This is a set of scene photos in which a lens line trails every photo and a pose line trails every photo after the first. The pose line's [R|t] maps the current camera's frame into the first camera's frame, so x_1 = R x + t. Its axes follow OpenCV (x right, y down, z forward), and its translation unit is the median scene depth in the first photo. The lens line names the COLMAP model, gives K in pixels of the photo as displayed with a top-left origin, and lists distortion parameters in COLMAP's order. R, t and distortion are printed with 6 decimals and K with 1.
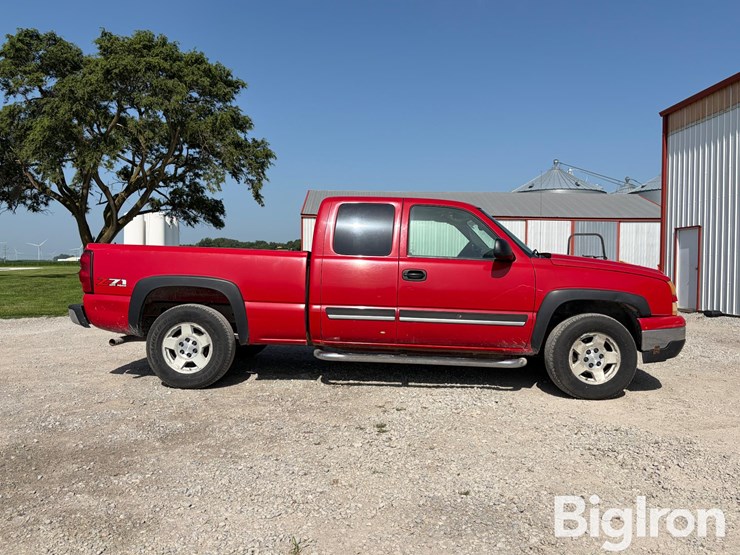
lens RADIAL K [[583.0, 0, 386.4], [0, 583.0, 284.0], [0, 0, 1]] dist [0.023642, -0.043725]
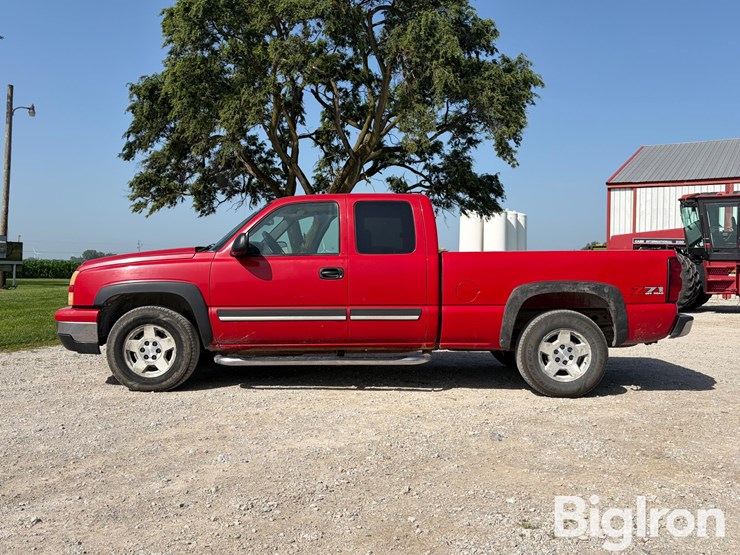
lens RADIAL K [[694.8, 0, 373.0], [0, 694.8, 276.6], [0, 0, 1]] dist [0.007766, 0.000000]
pose [[0.818492, 0.001251, -0.574516, 0.088863], [-0.020161, 0.999444, -0.026547, -0.008145], [0.574164, 0.033311, 0.818063, 0.468851]]
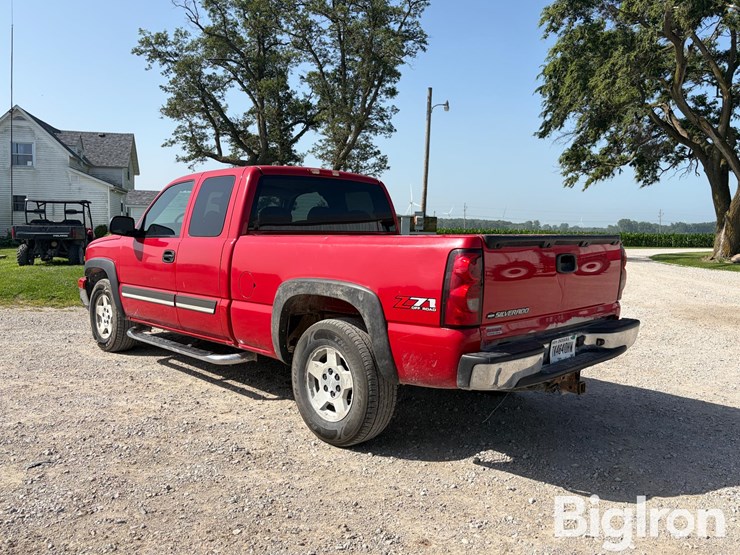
lens RADIAL K [[618.9, 0, 372.7], [0, 618.9, 281.3], [0, 0, 1]] dist [0.014619, -0.007654]
pose [[0.145104, 0.071747, -0.986812, 0.155471], [-0.049634, 0.996639, 0.065164, -0.024364], [0.988171, 0.039524, 0.148178, 0.695340]]
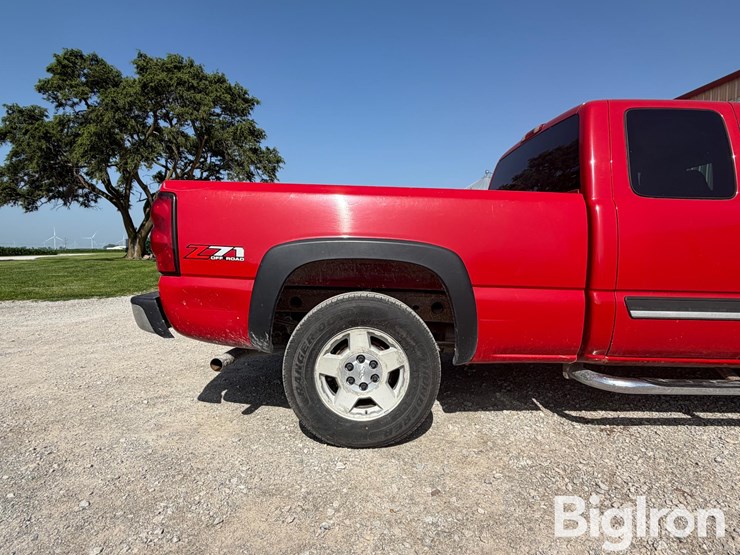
lens RADIAL K [[420.9, 0, 377.0], [0, 420.9, 283.6], [0, 0, 1]] dist [-0.002059, -0.001116]
pose [[0.998311, -0.010621, 0.057123, -0.061692], [0.007976, 0.998895, 0.046323, 0.001476], [-0.057552, -0.045789, 0.997292, 0.109224]]
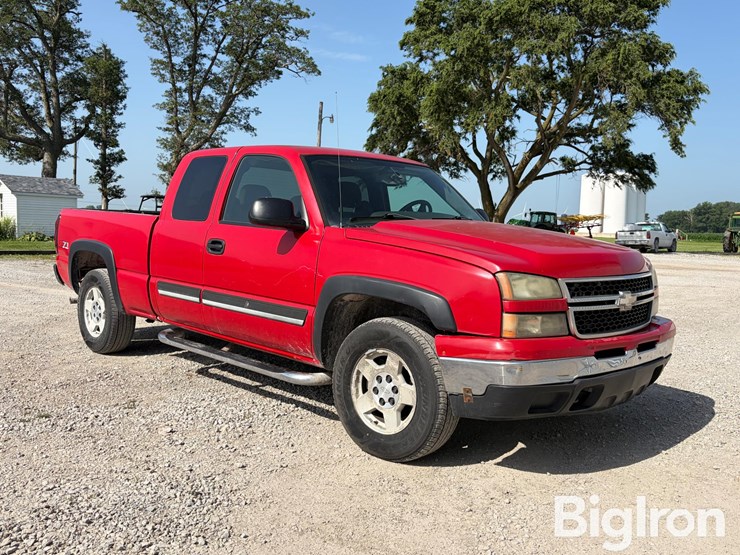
lens RADIAL K [[694.8, 0, 370.7], [0, 694.8, 276.5], [0, 0, 1]] dist [0.007766, 0.000000]
pose [[0.733145, 0.056131, -0.677752, 0.143508], [-0.038361, 0.998415, 0.041192, -0.003720], [0.678989, -0.004201, 0.734136, 0.079229]]
